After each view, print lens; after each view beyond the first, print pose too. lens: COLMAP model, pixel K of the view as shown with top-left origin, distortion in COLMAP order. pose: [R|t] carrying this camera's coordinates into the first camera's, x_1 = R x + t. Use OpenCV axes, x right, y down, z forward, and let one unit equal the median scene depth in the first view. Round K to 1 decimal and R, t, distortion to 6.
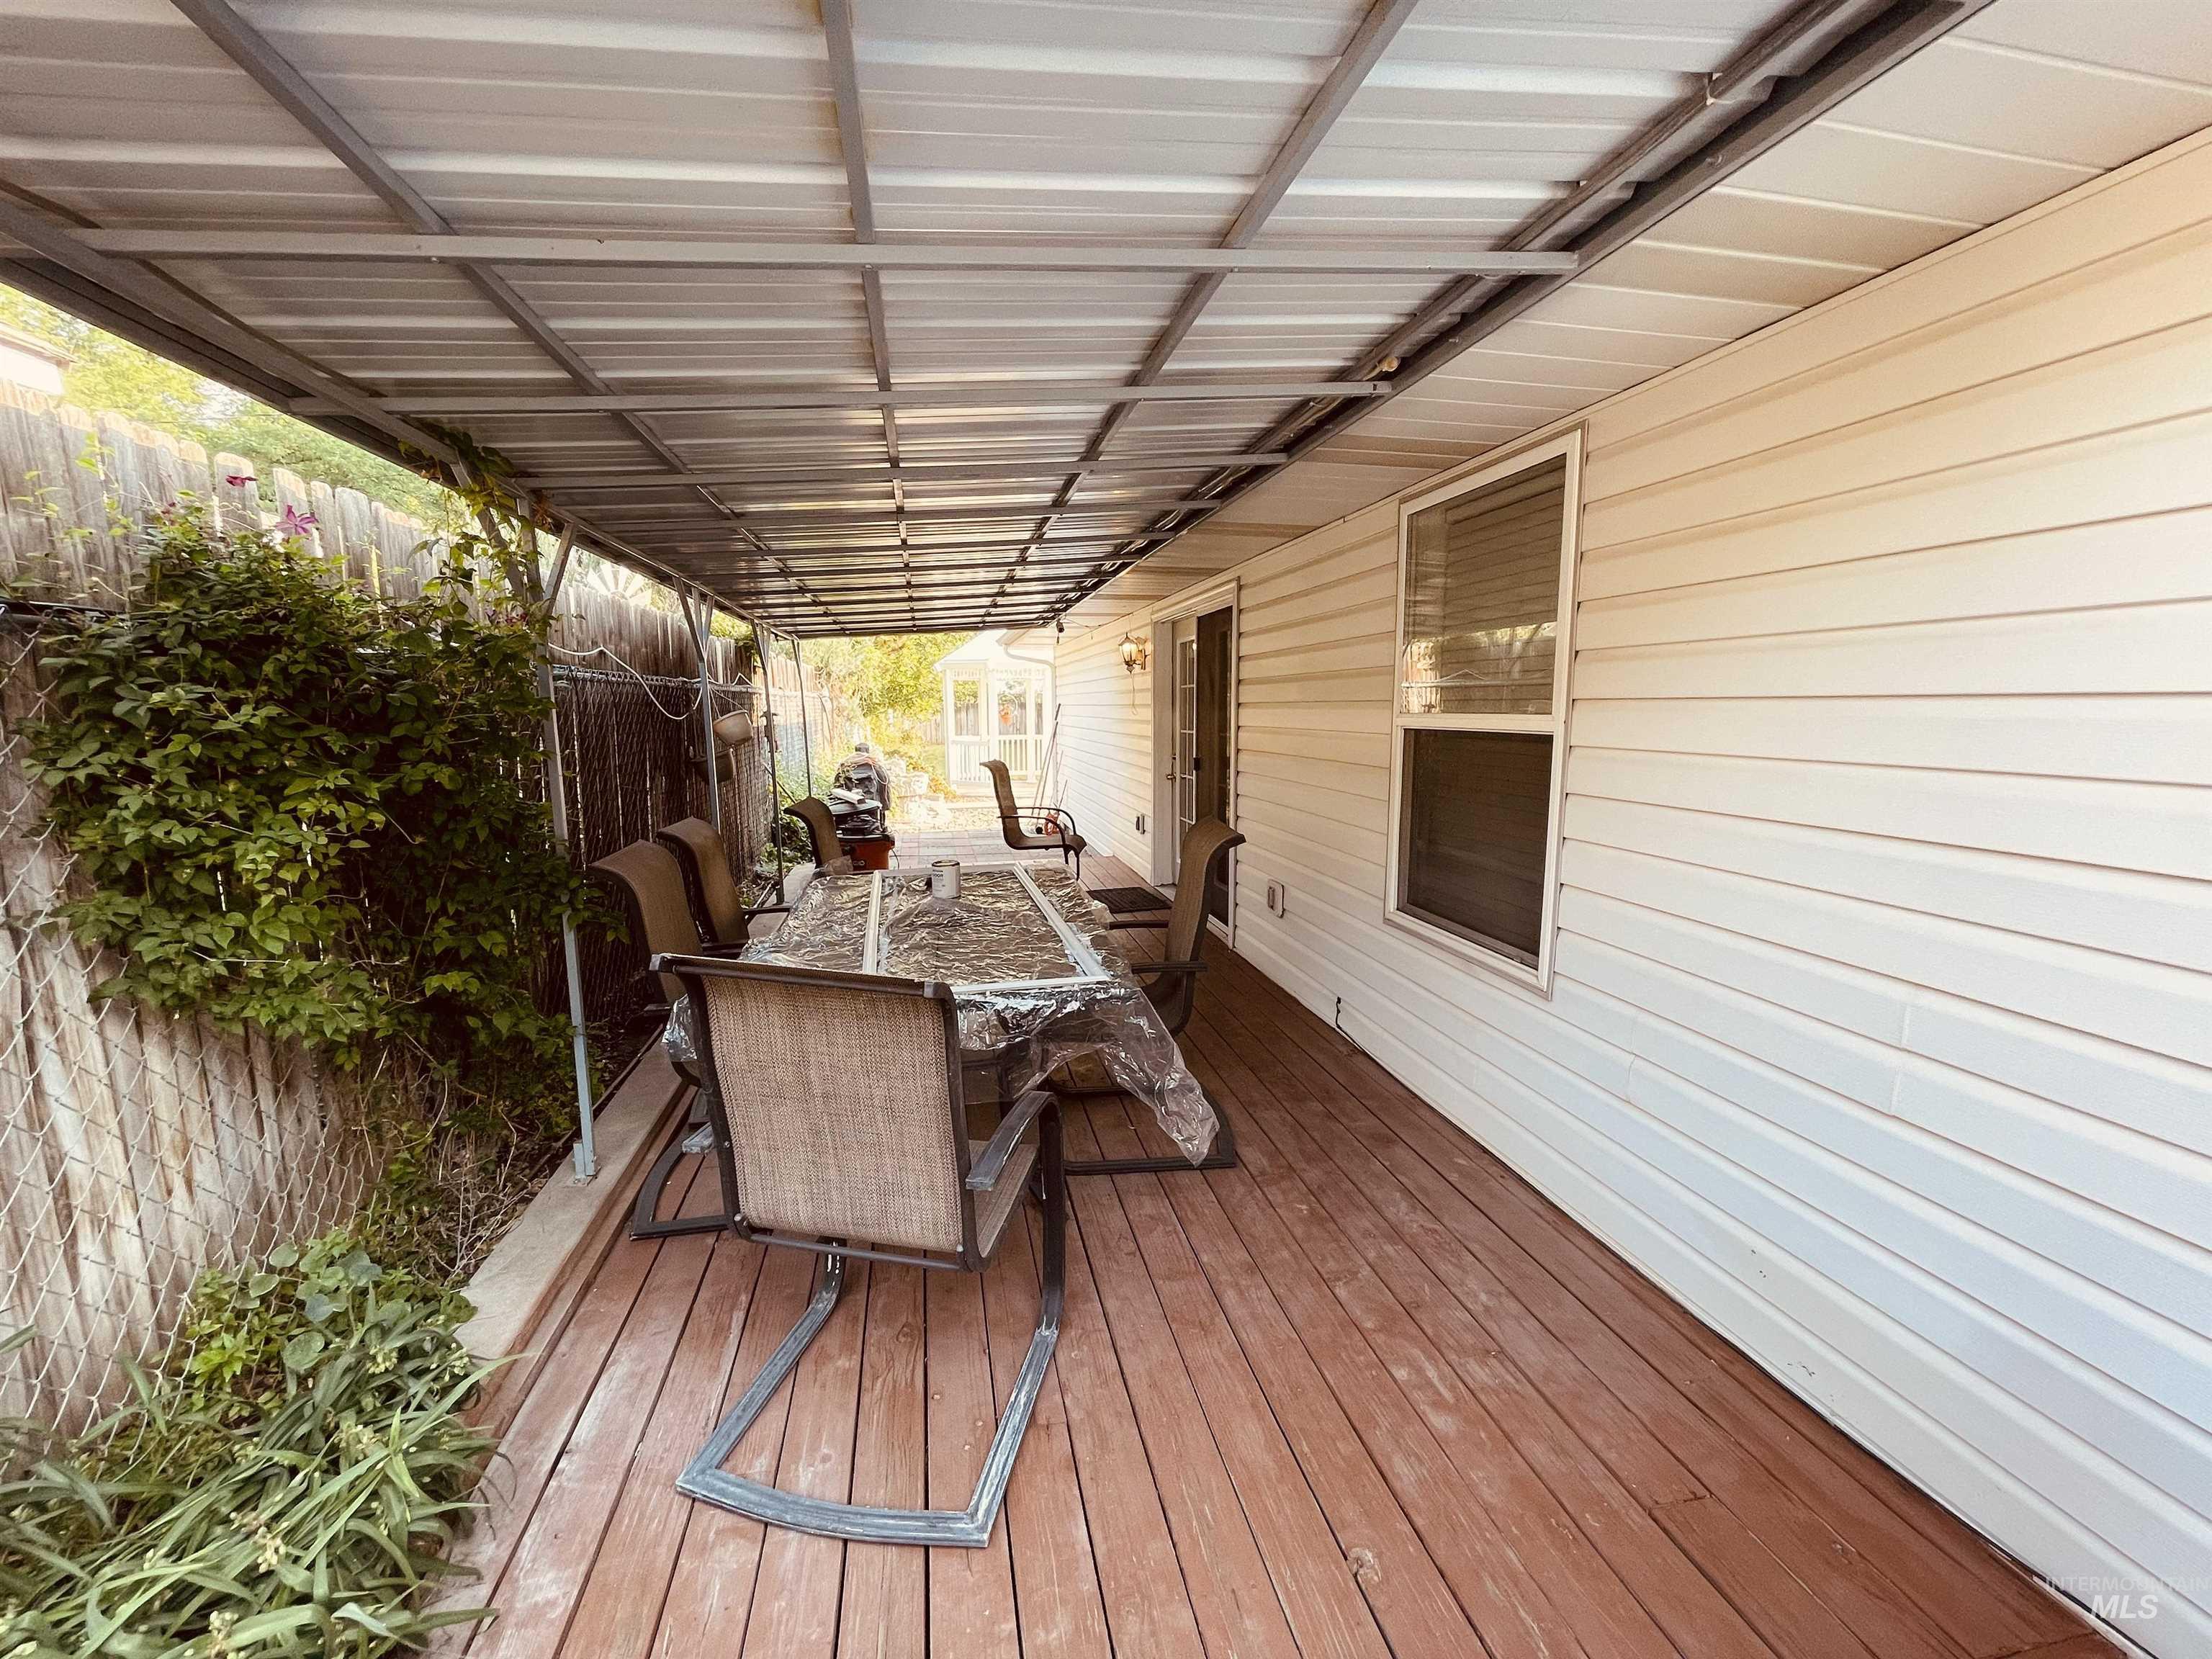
lens RADIAL K [[892.9, 0, 1094.7], [0, 892.9, 830.5], [0, 0, 1]] dist [0.003146, 0.000156]
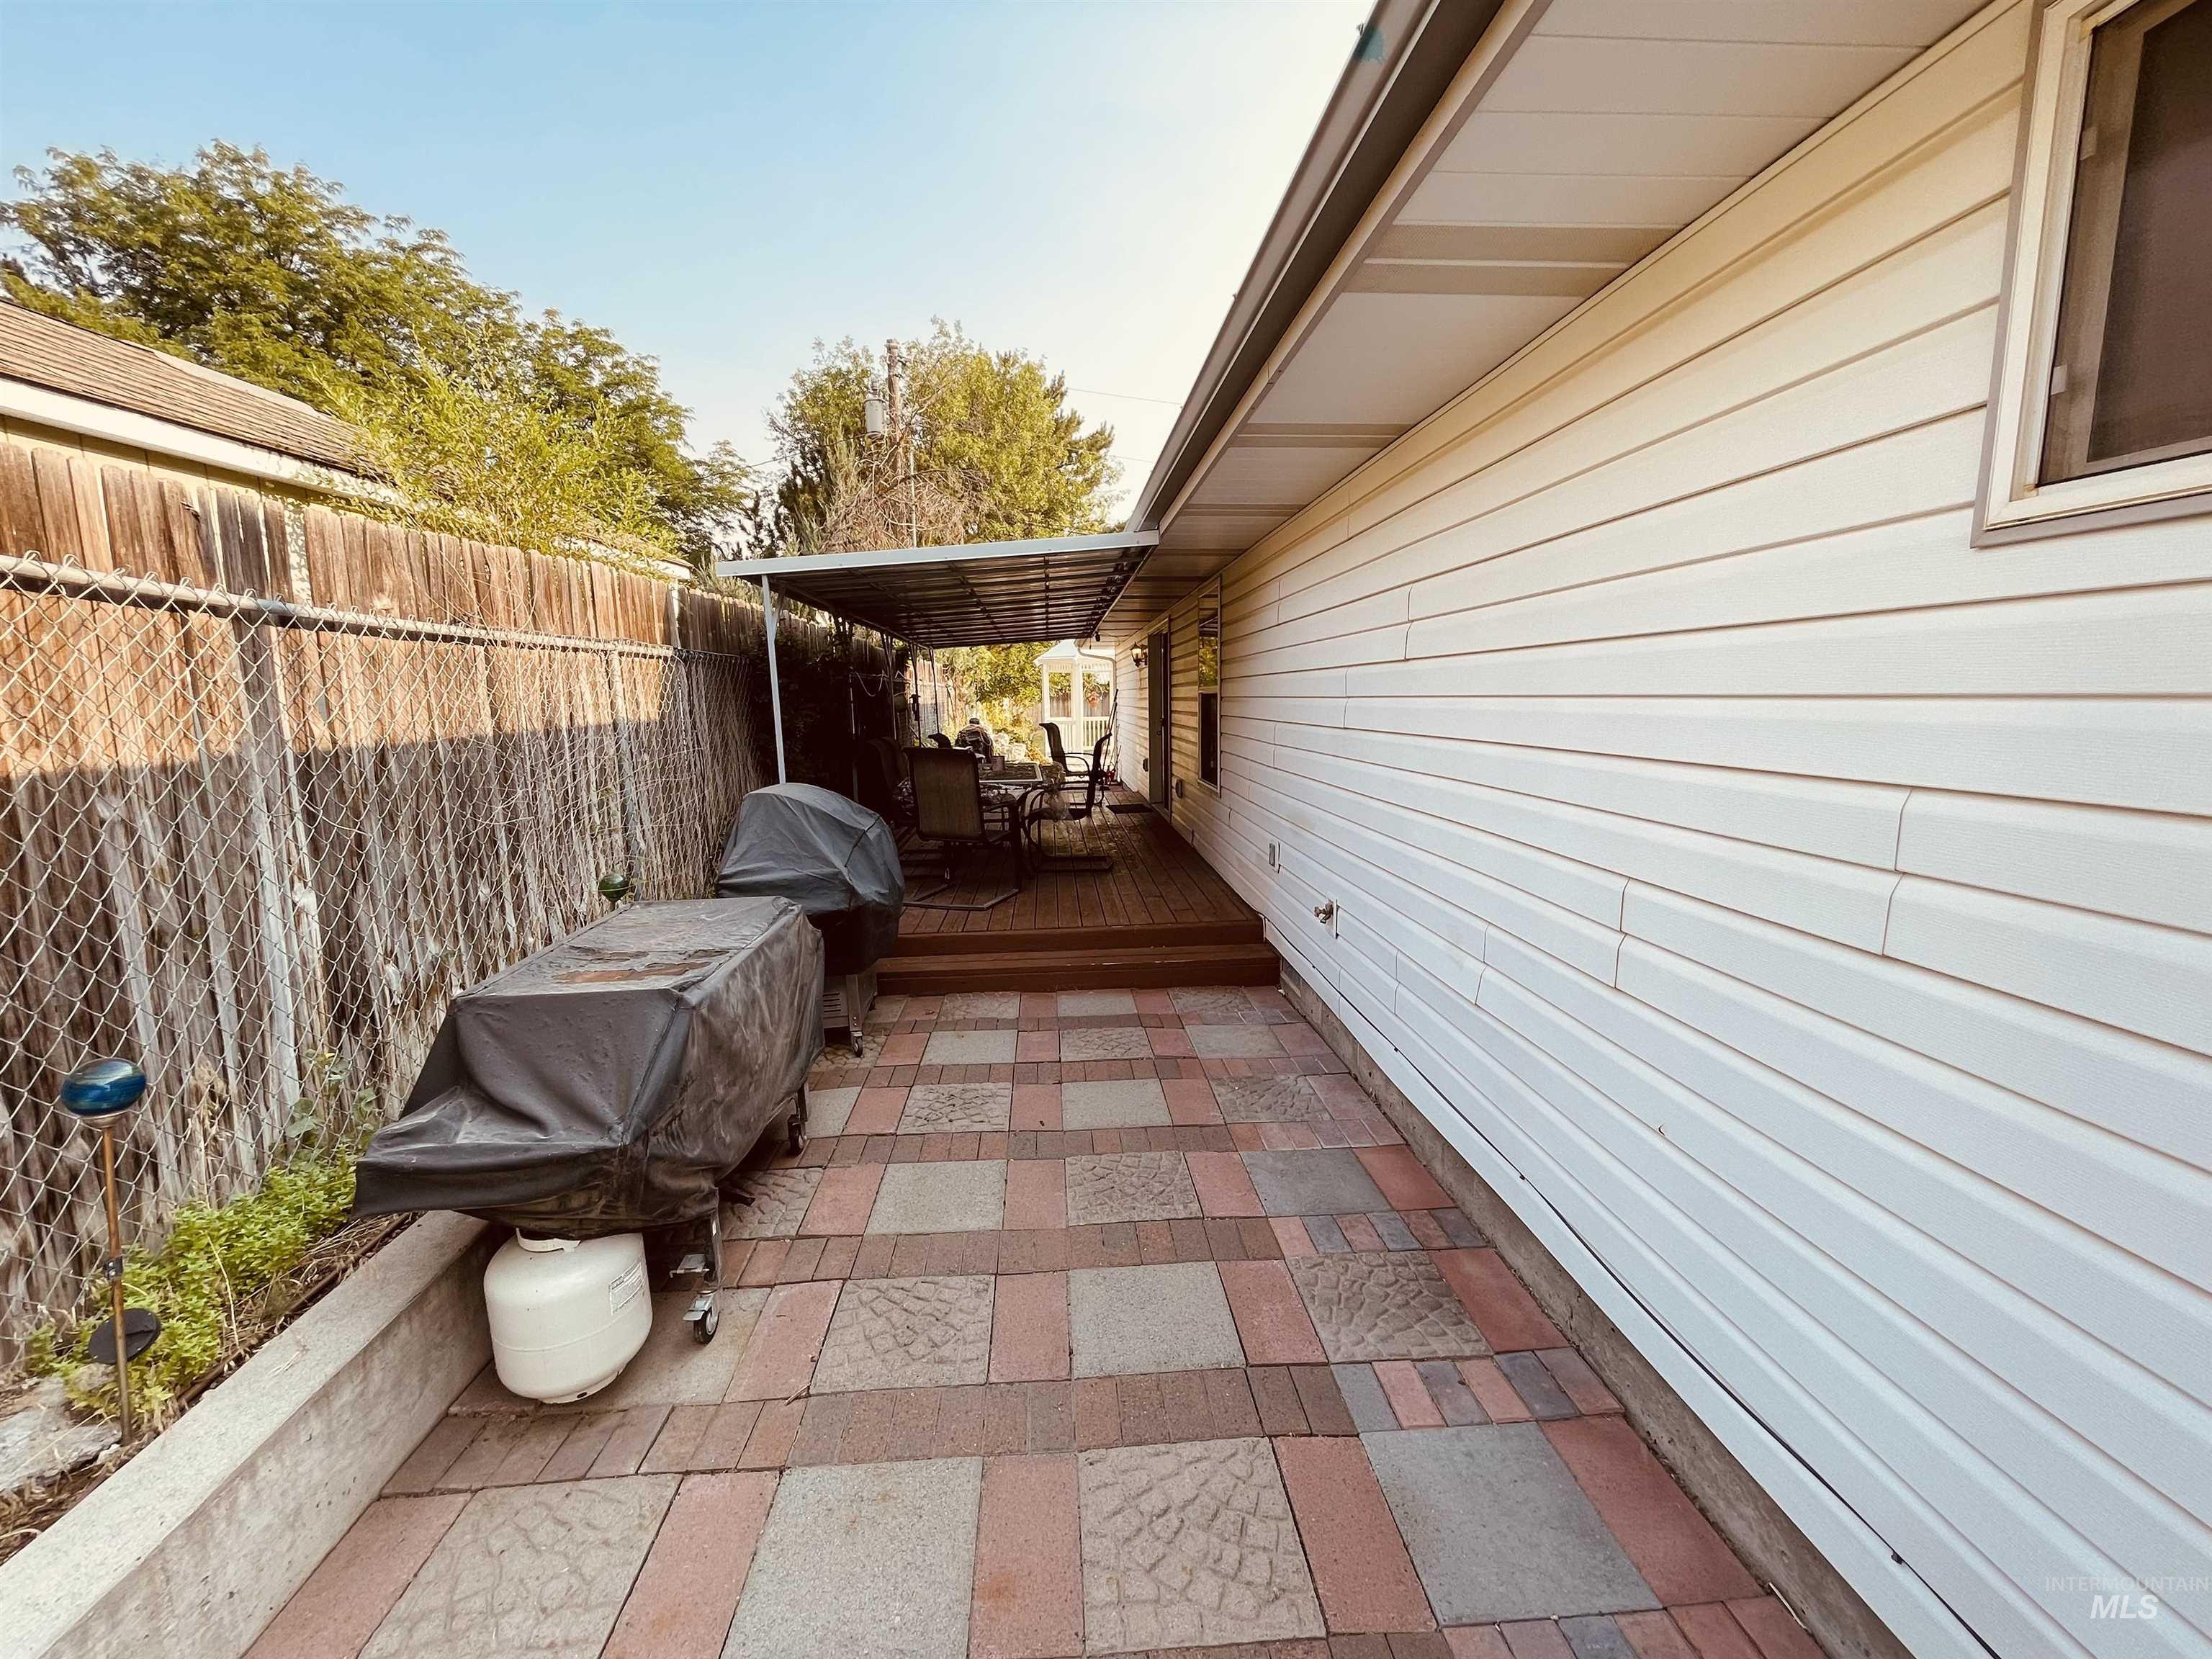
lens RADIAL K [[892.9, 0, 1113.2], [0, 892.9, 820.7], [0, 0, 1]] dist [0.003146, 0.000156]
pose [[0.993361, 0.003439, -0.114990, 0.145293], [-0.003386, 0.999994, 0.000661, 0.074948], [0.114992, -0.000267, 0.993366, -0.459766]]
